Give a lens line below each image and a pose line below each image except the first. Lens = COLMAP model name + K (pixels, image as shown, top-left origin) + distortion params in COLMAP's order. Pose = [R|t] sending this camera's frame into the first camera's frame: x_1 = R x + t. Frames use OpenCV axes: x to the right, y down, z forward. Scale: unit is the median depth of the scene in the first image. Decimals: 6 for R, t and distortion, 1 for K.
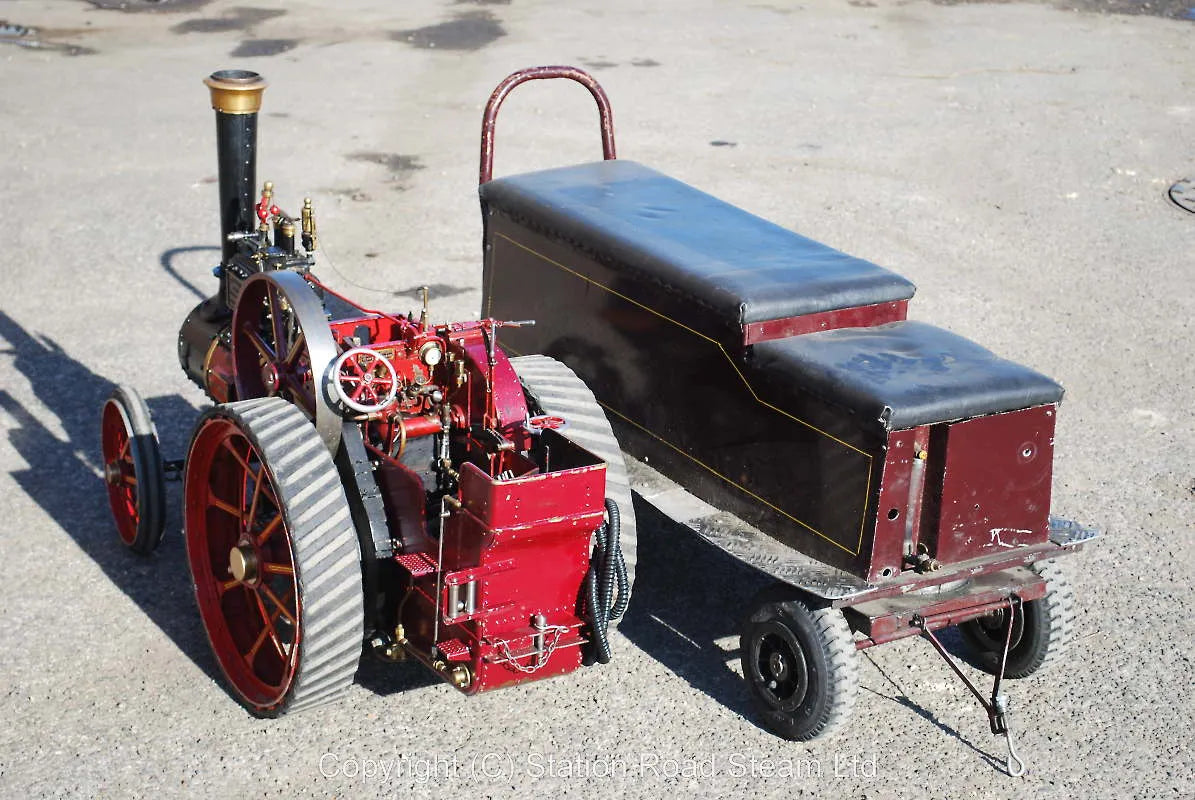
lens RADIAL K [[2229.2, 0, 640.4], [0, 2229.2, 379.2], [0, 0, 1]] dist [0.001066, -0.001598]
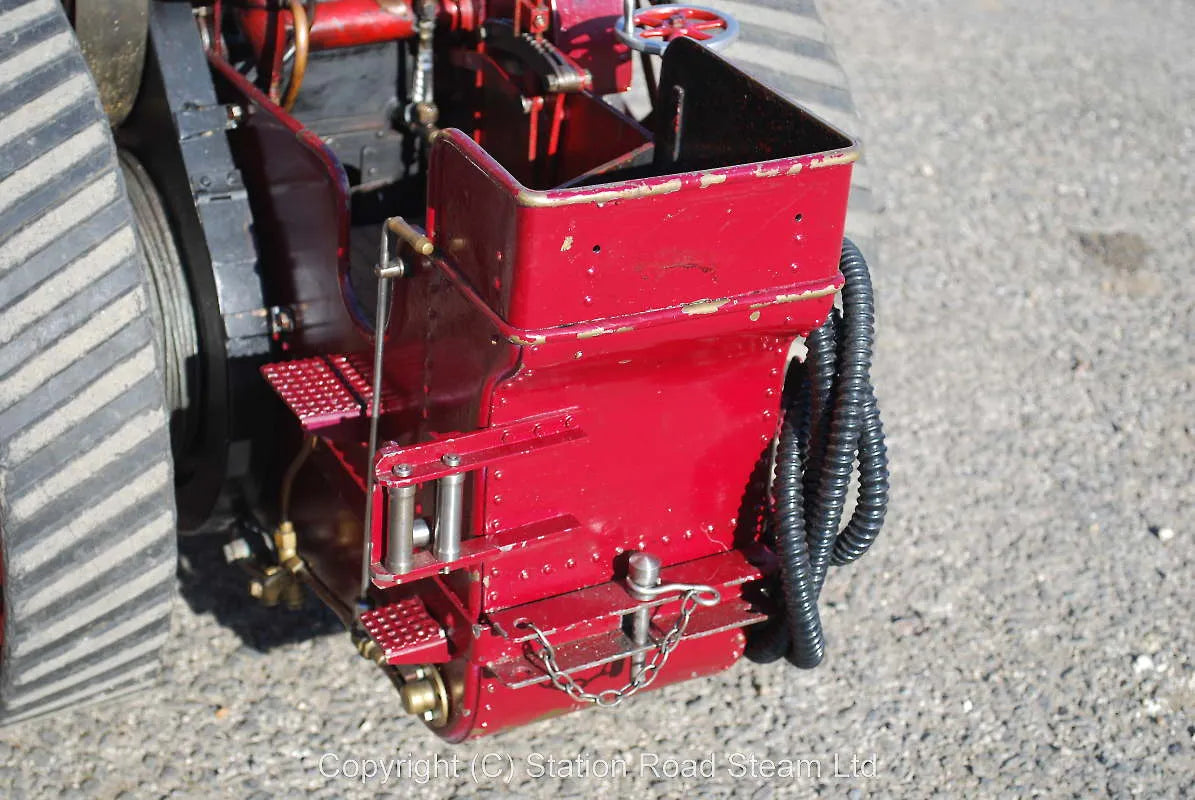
lens RADIAL K [[2229.2, 0, 640.4], [0, 2229.2, 379.2], [0, 0, 1]] dist [0.001066, -0.001598]
pose [[0.998408, 0.048602, -0.028612, -0.035639], [-0.043069, 0.984575, 0.169580, 0.015305], [0.036412, -0.168078, 0.985101, 0.631442]]
